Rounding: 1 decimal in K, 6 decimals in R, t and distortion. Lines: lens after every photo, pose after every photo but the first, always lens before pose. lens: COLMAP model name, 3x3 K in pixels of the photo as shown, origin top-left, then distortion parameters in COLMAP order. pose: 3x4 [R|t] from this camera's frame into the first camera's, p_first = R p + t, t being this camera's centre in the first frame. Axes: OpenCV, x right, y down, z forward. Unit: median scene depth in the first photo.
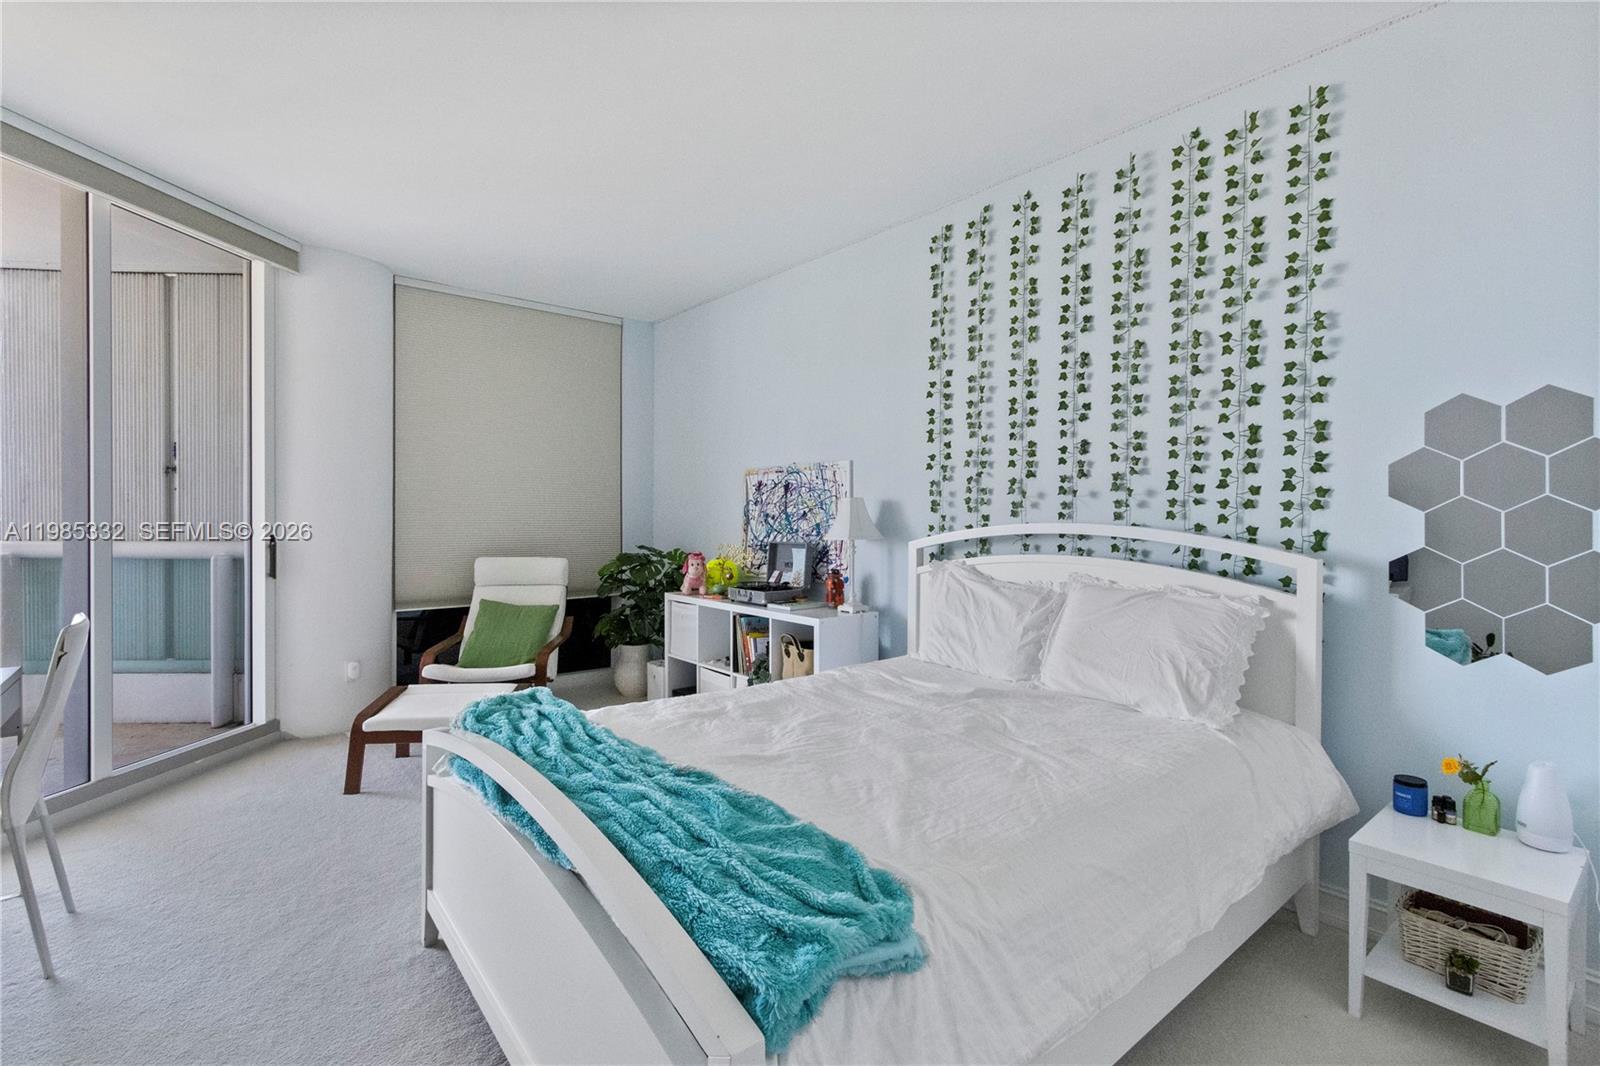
lens RADIAL K [[741.1, 0, 802.7], [0, 741.1, 525.0], [0, 0, 1]] dist [0.003032, -0.001923]
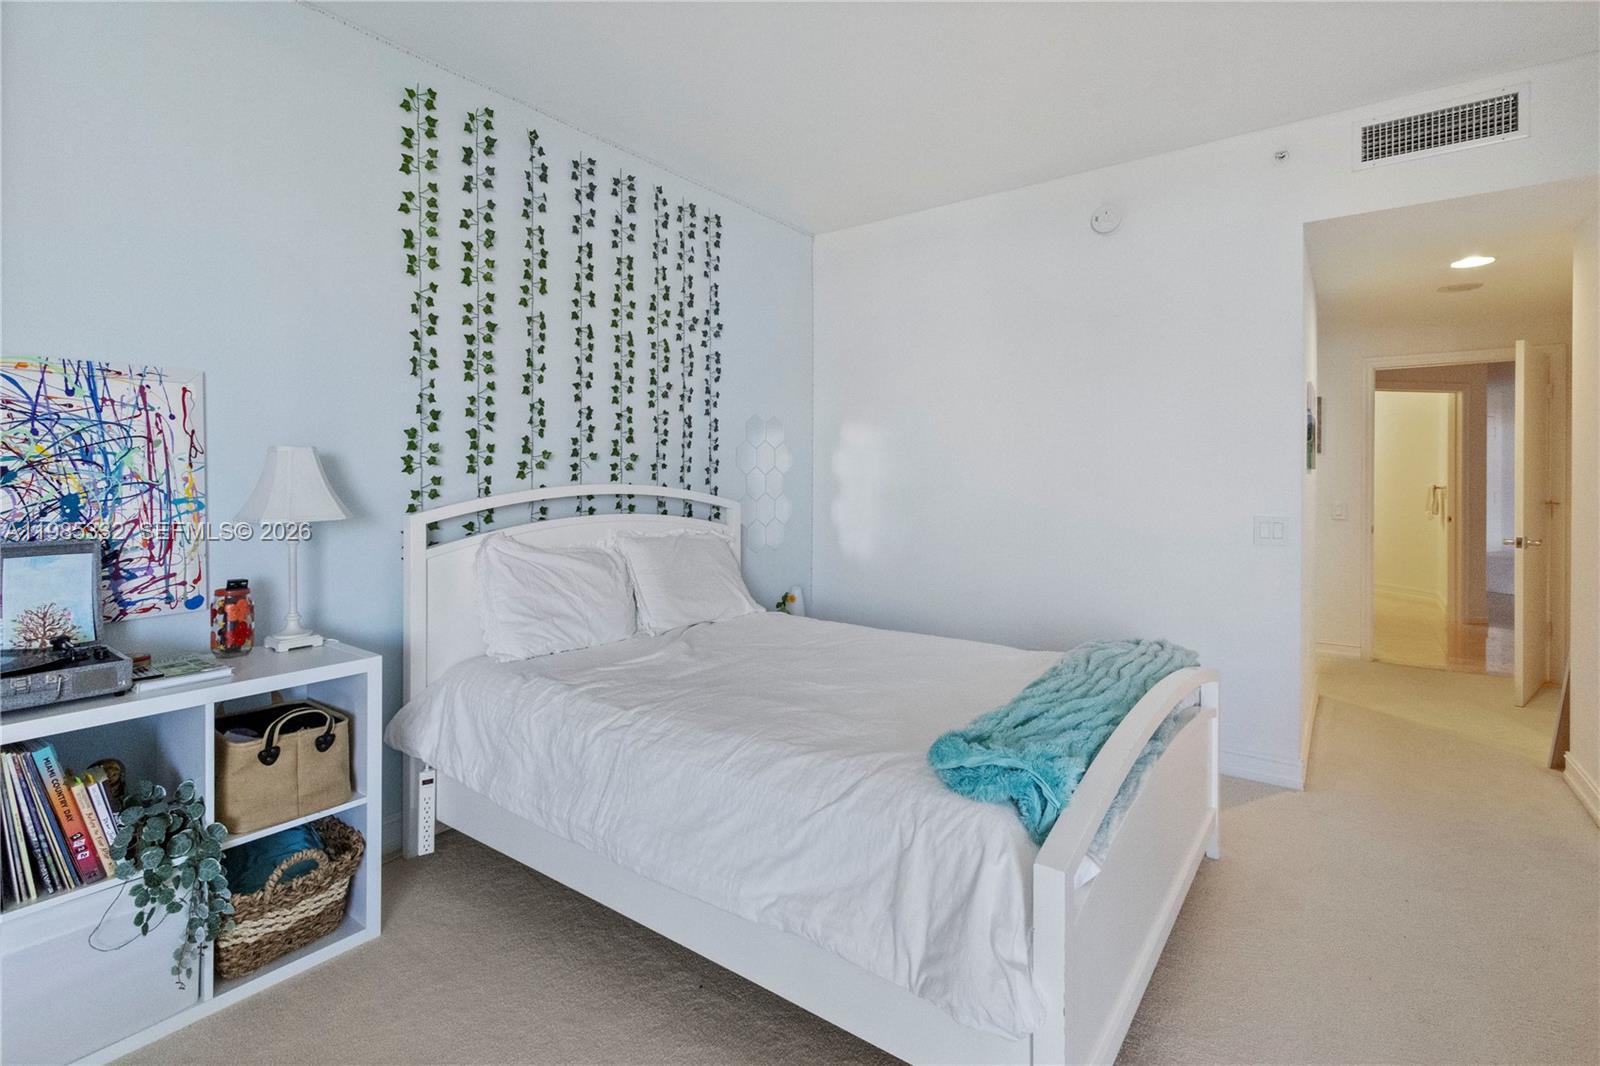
lens RADIAL K [[741.1, 0, 792.3], [0, 741.1, 480.2], [0, 0, 1]] dist [0.003032, -0.001923]
pose [[-0.241992, -0.013245, 0.970188, -0.747312], [0.003824, 0.999886, 0.014604, -0.022967], [-0.970271, 0.007244, -0.241913, 0.992909]]
